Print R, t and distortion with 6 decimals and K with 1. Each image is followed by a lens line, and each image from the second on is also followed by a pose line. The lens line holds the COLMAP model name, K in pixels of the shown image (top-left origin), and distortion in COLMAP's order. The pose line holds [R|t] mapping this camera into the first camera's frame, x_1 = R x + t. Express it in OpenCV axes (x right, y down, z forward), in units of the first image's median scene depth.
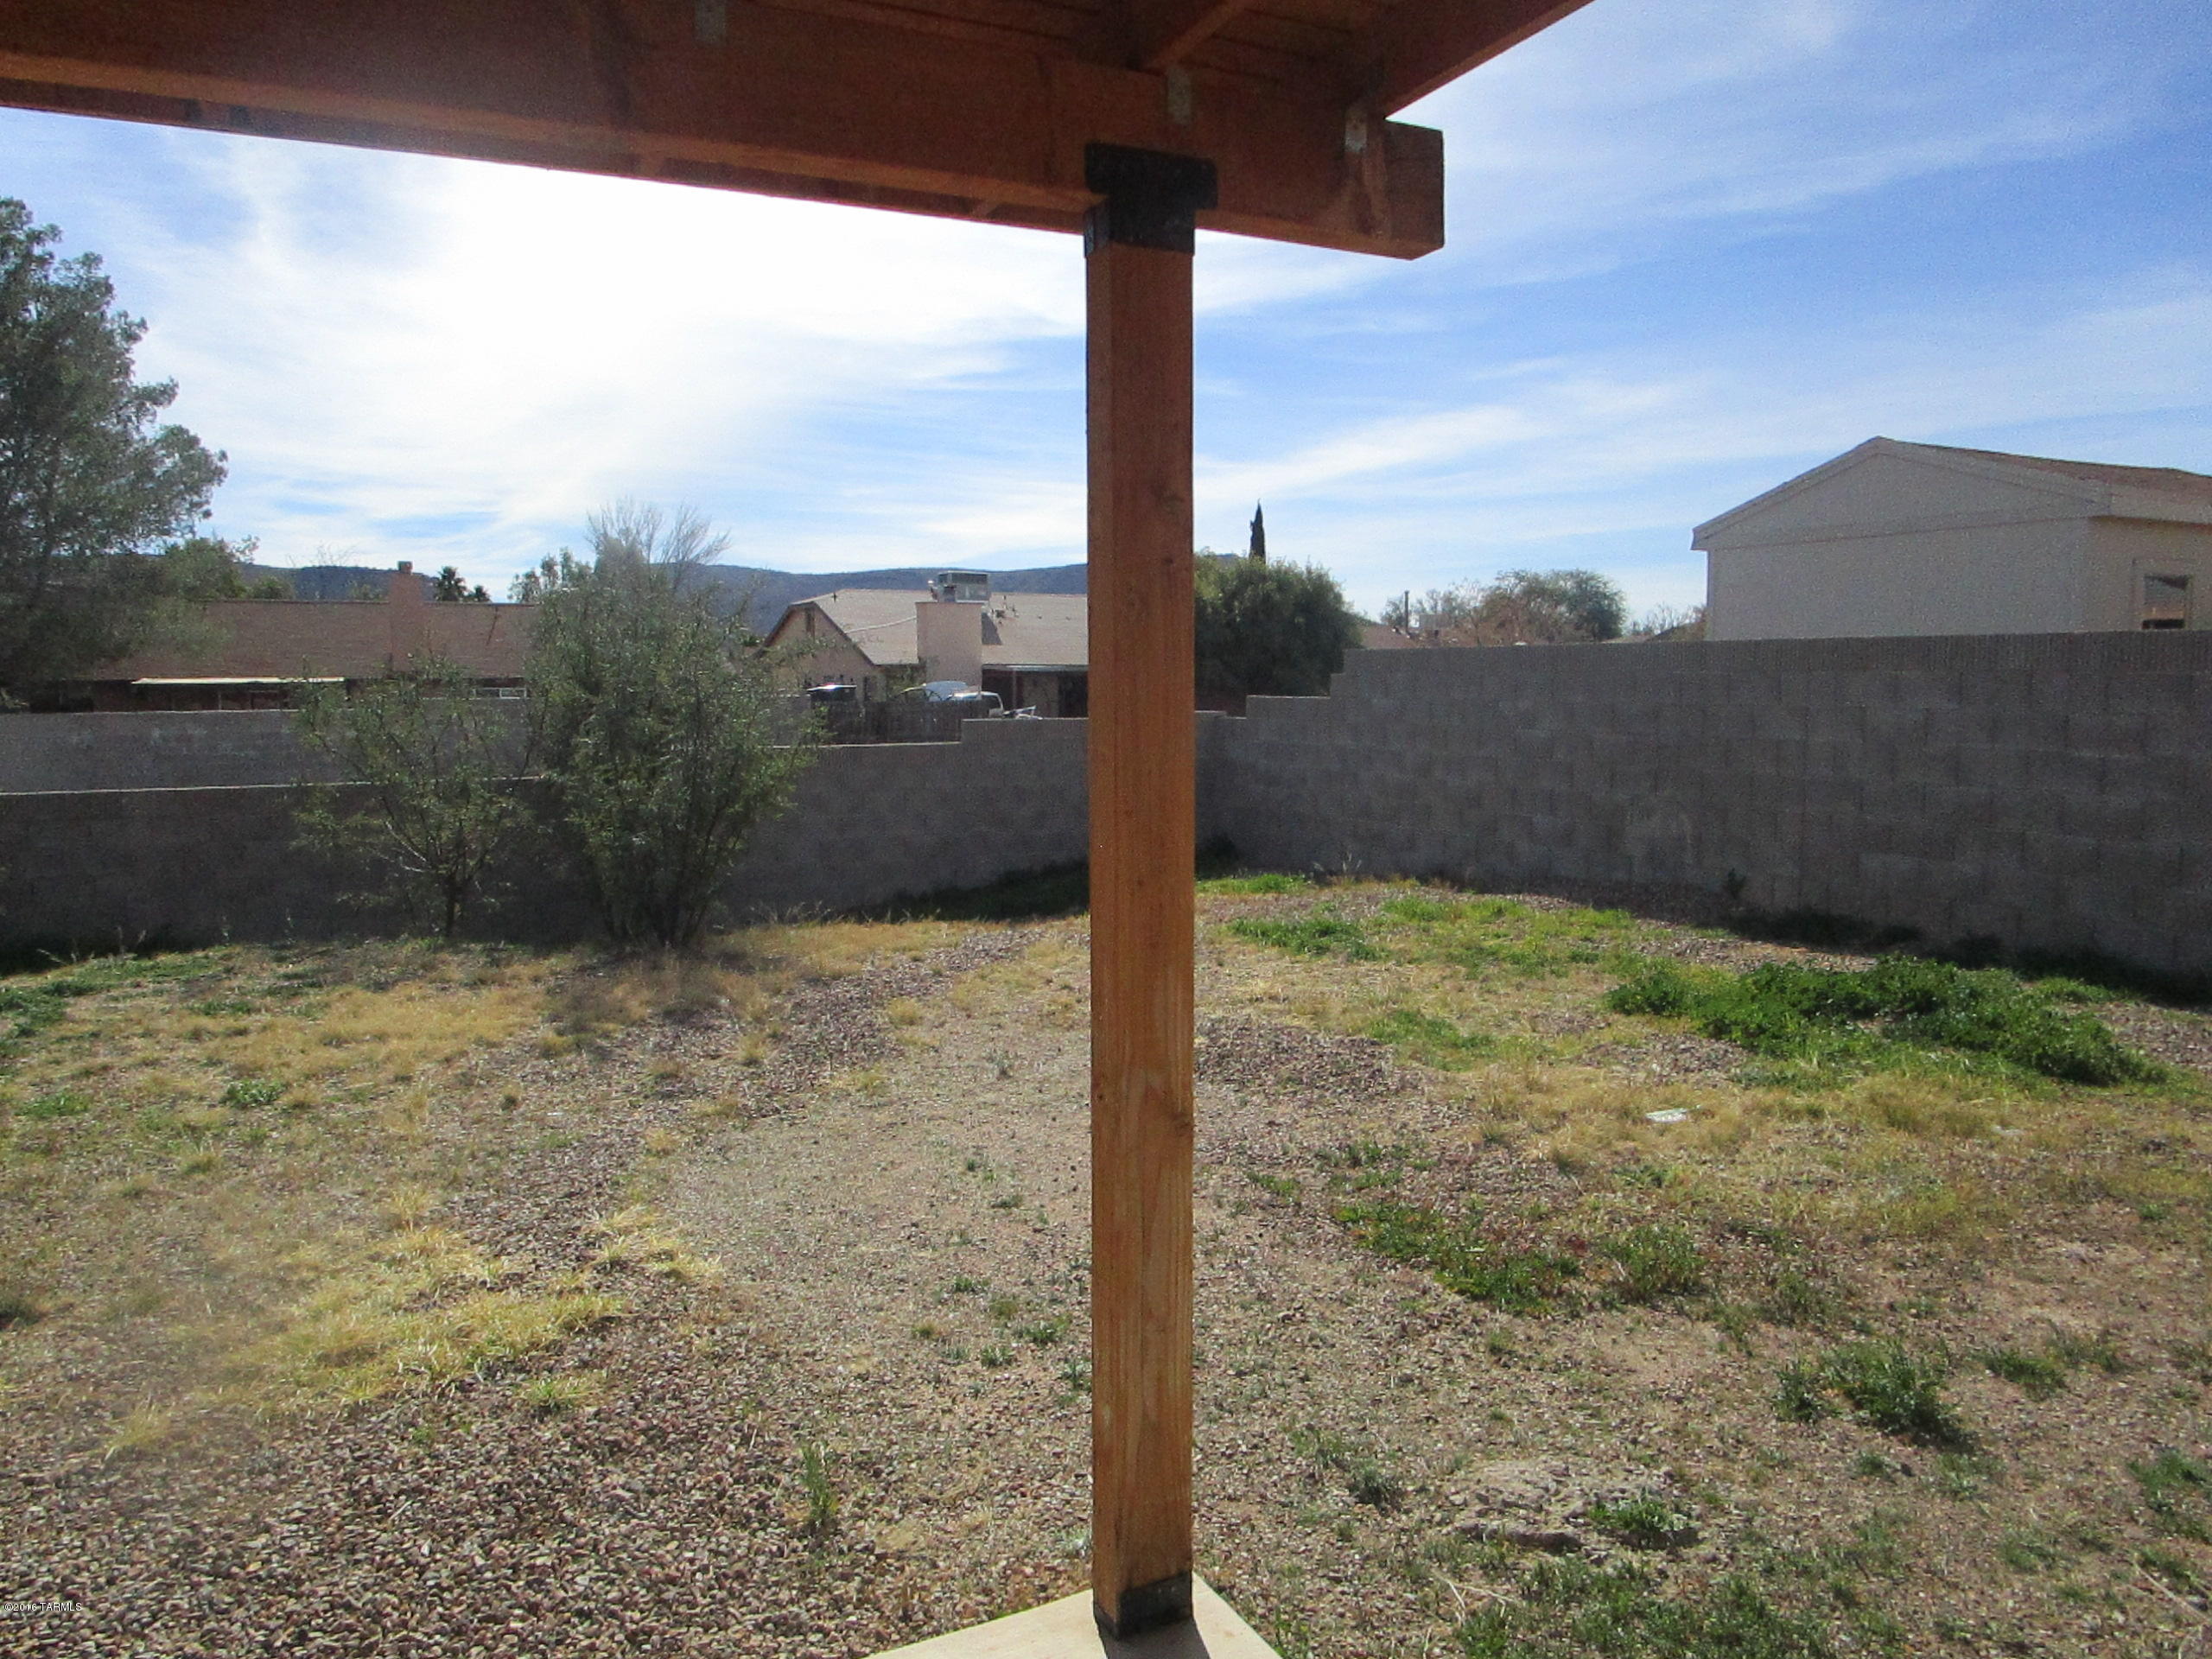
lens RADIAL K [[1565.9, 0, 1106.0], [0, 1565.9, 829.5], [0, 0, 1]] dist [-0.025093, -0.000699]
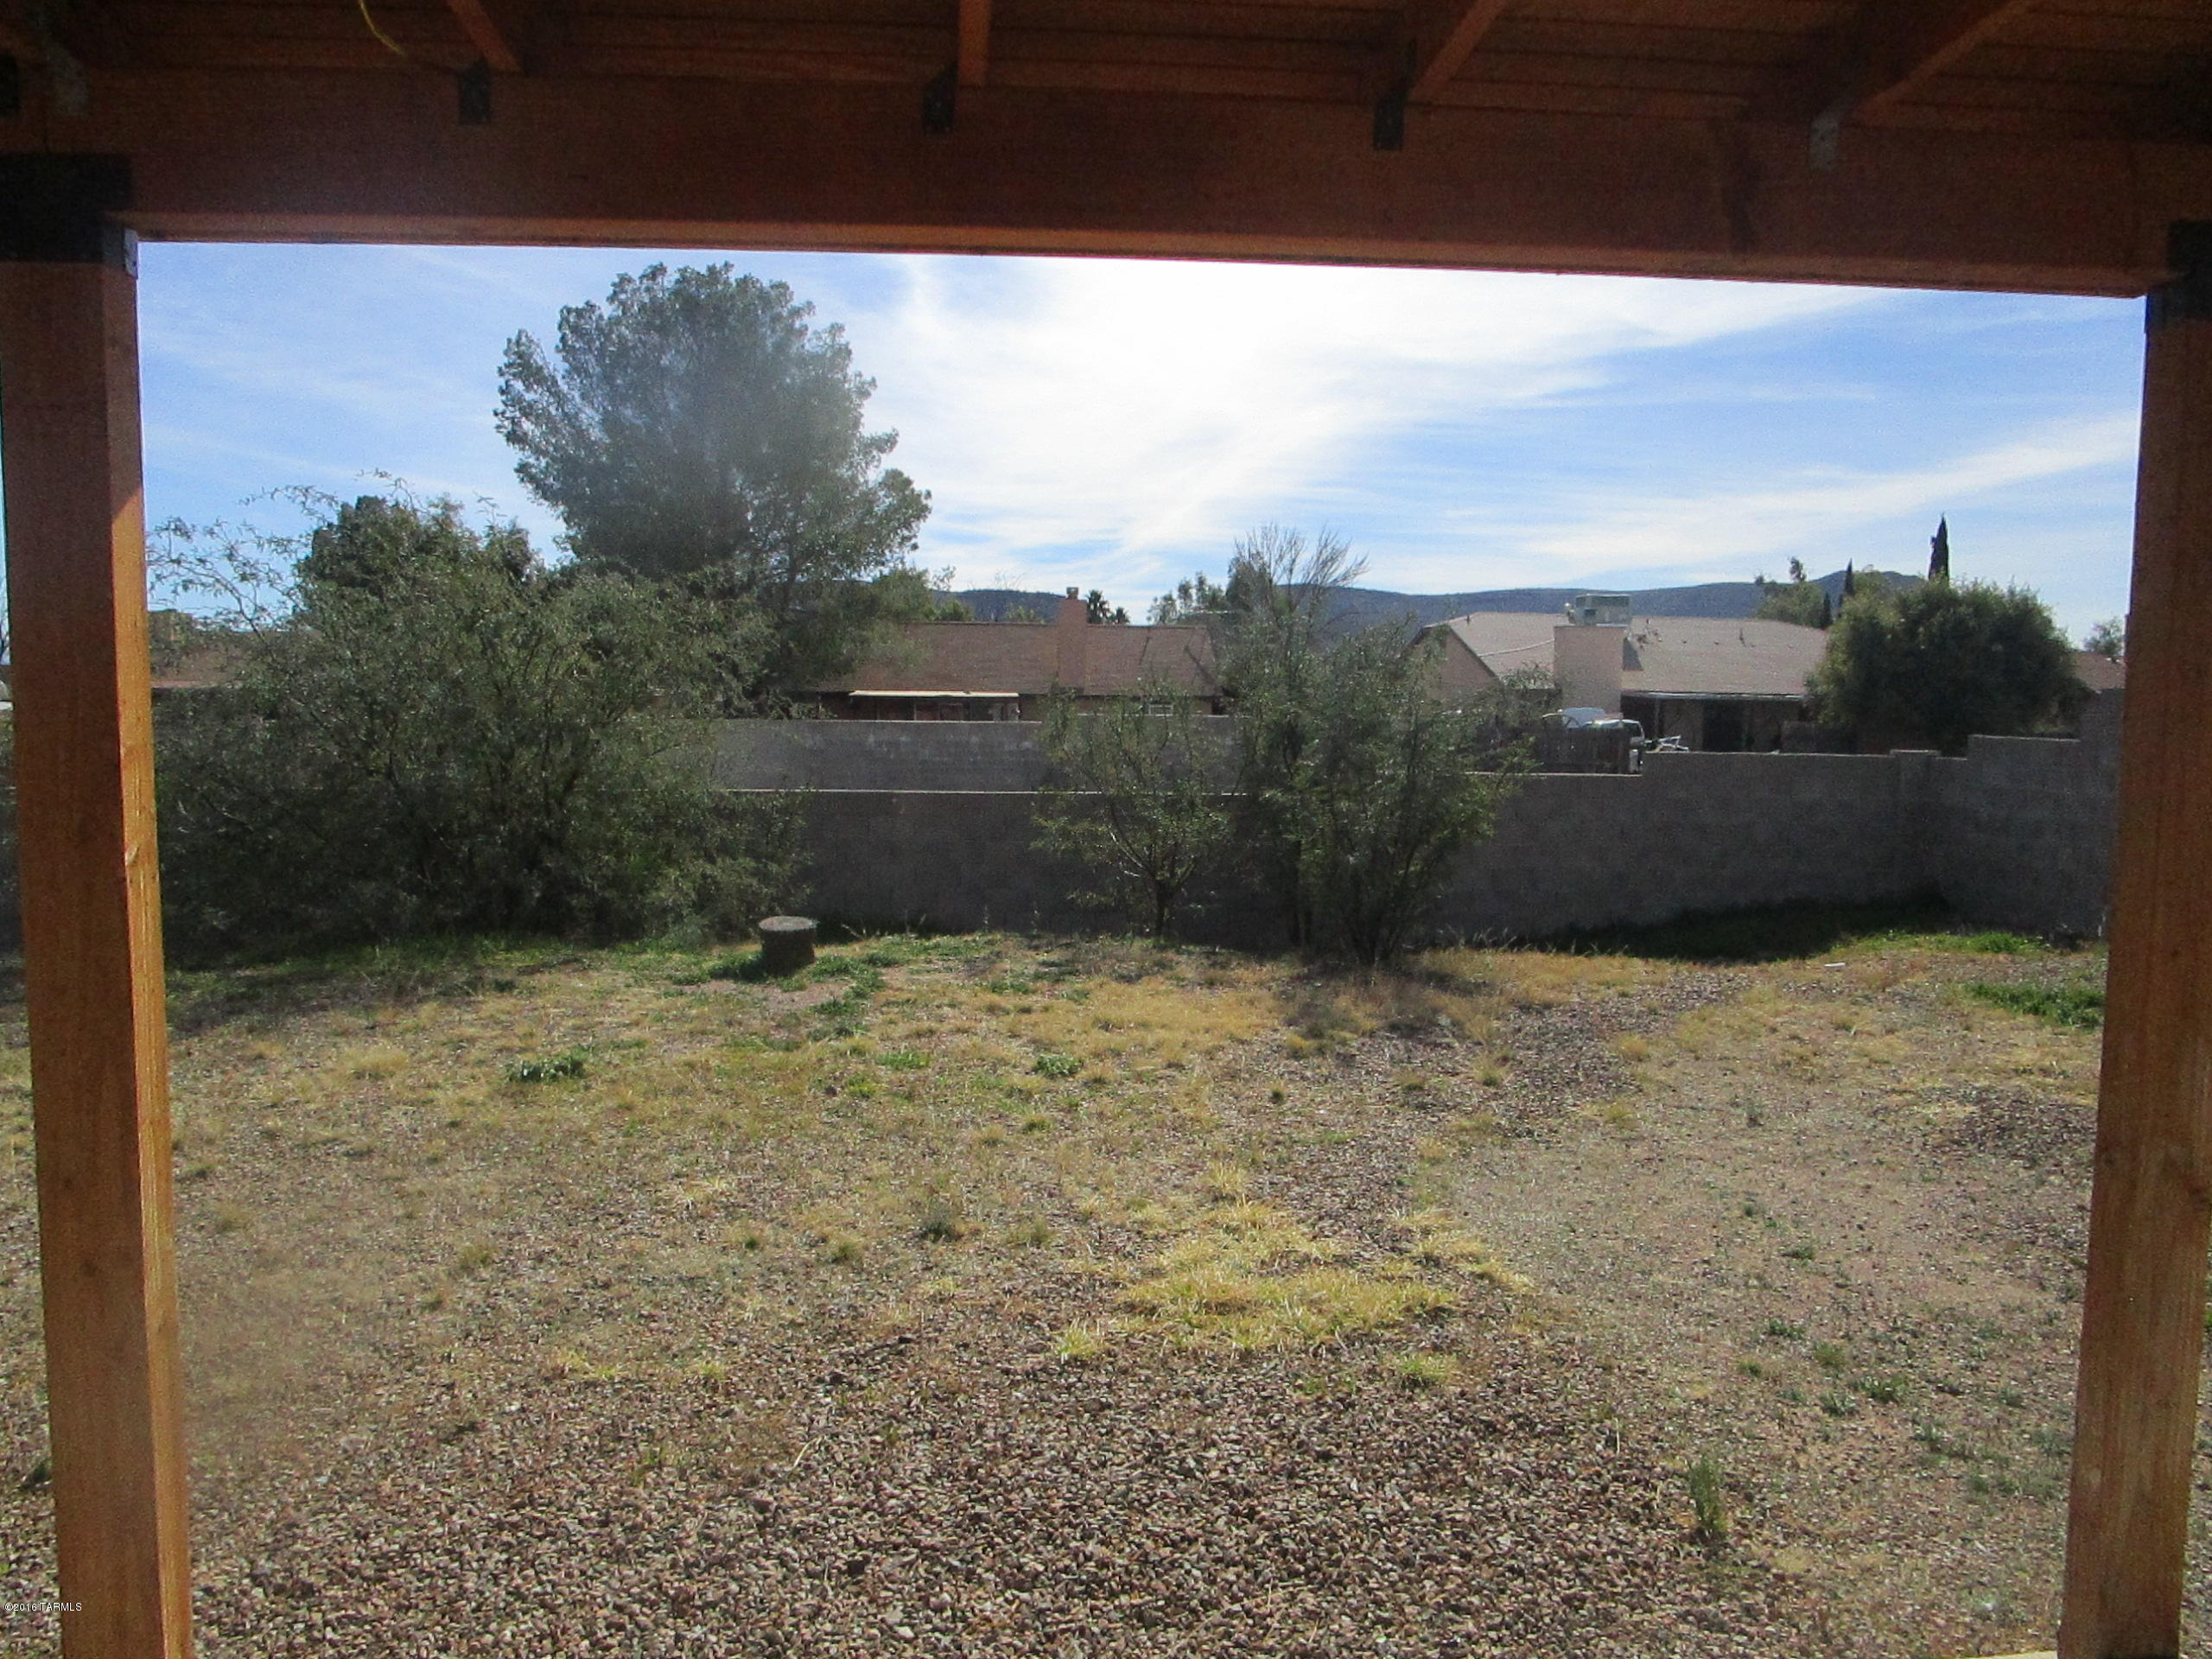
lens RADIAL K [[1573.1, 0, 1106.0], [0, 1573.1, 829.5], [0, 0, 1]] dist [-0.025365, 0.010927]
pose [[0.930148, 0.047901, -0.364047, -0.093175], [-0.052689, 0.998606, -0.003225, -0.001977], [0.363385, 0.022181, 0.931375, -0.065051]]
